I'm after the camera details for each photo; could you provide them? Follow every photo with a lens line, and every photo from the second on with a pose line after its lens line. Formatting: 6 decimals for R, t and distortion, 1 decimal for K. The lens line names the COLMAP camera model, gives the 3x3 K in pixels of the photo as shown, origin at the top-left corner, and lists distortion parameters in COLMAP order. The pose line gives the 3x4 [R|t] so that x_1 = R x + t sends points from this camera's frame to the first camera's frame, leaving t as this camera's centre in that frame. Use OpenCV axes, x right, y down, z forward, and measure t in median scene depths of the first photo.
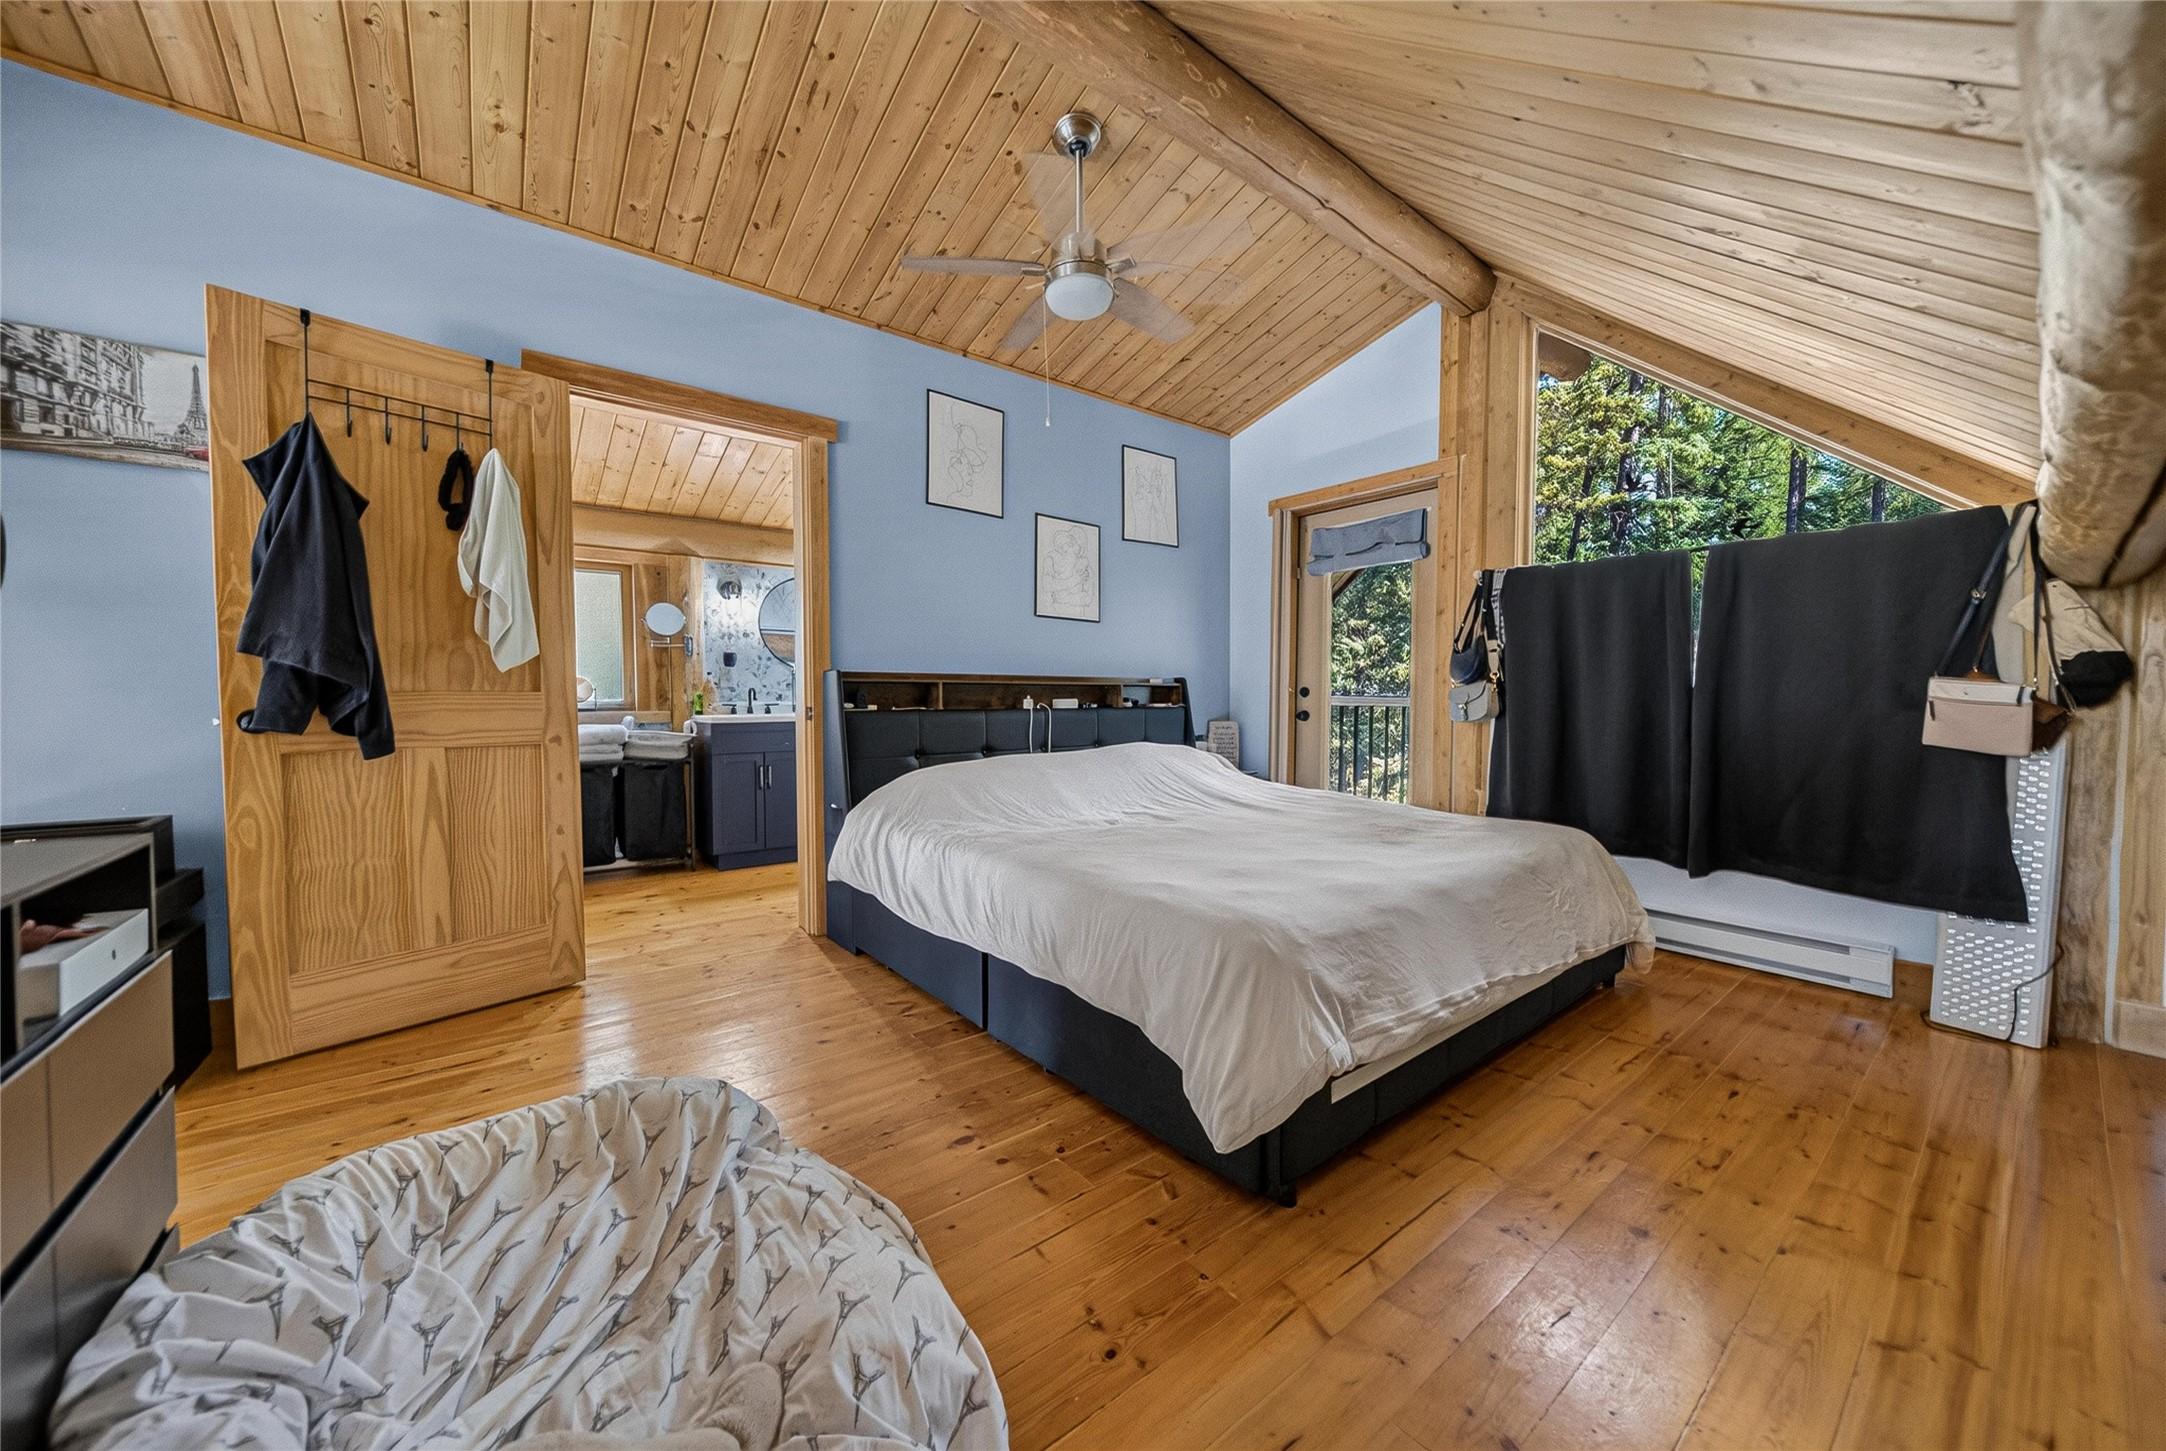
lens RADIAL K [[788.0, 0, 1090.1], [0, 788.0, 727.4], [0, 0, 1]] dist [-0.003519, -0.000769]
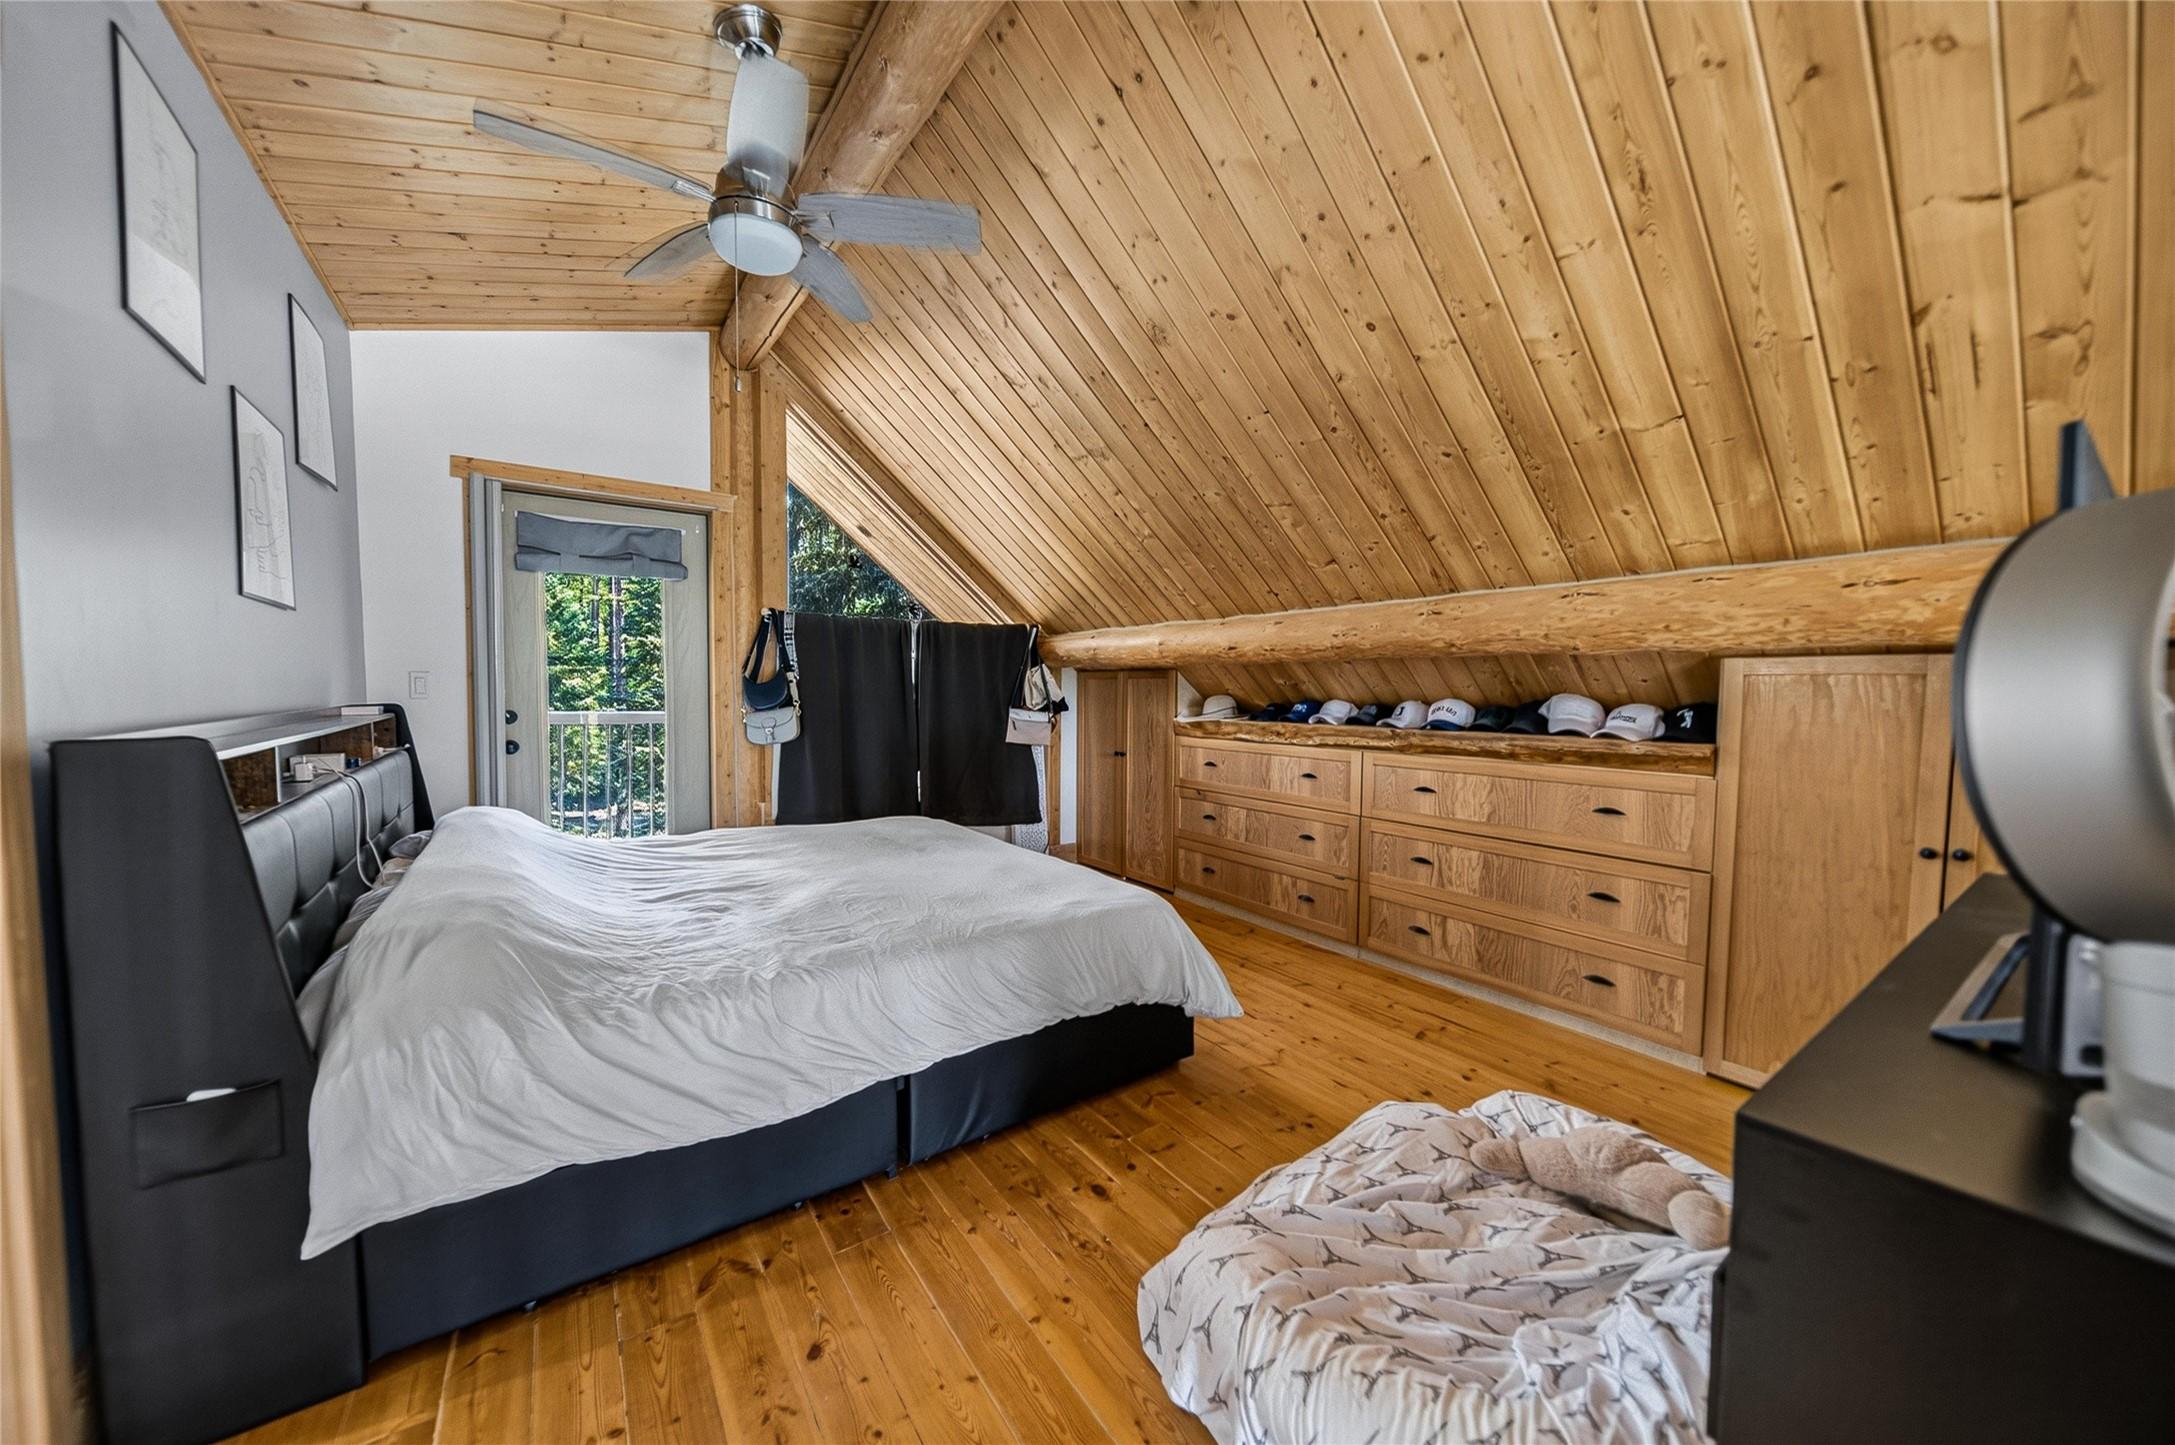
lens RADIAL K [[791.2, 0, 1086.1], [0, 791.2, 720.7], [0, 0, 1]] dist [-0.003519, -0.000769]
pose [[0.026728, -0.047274, 0.998524, -0.844284], [0.023626, 0.998632, 0.046647, -0.109441], [-0.999363, 0.022345, 0.027809, 0.691466]]
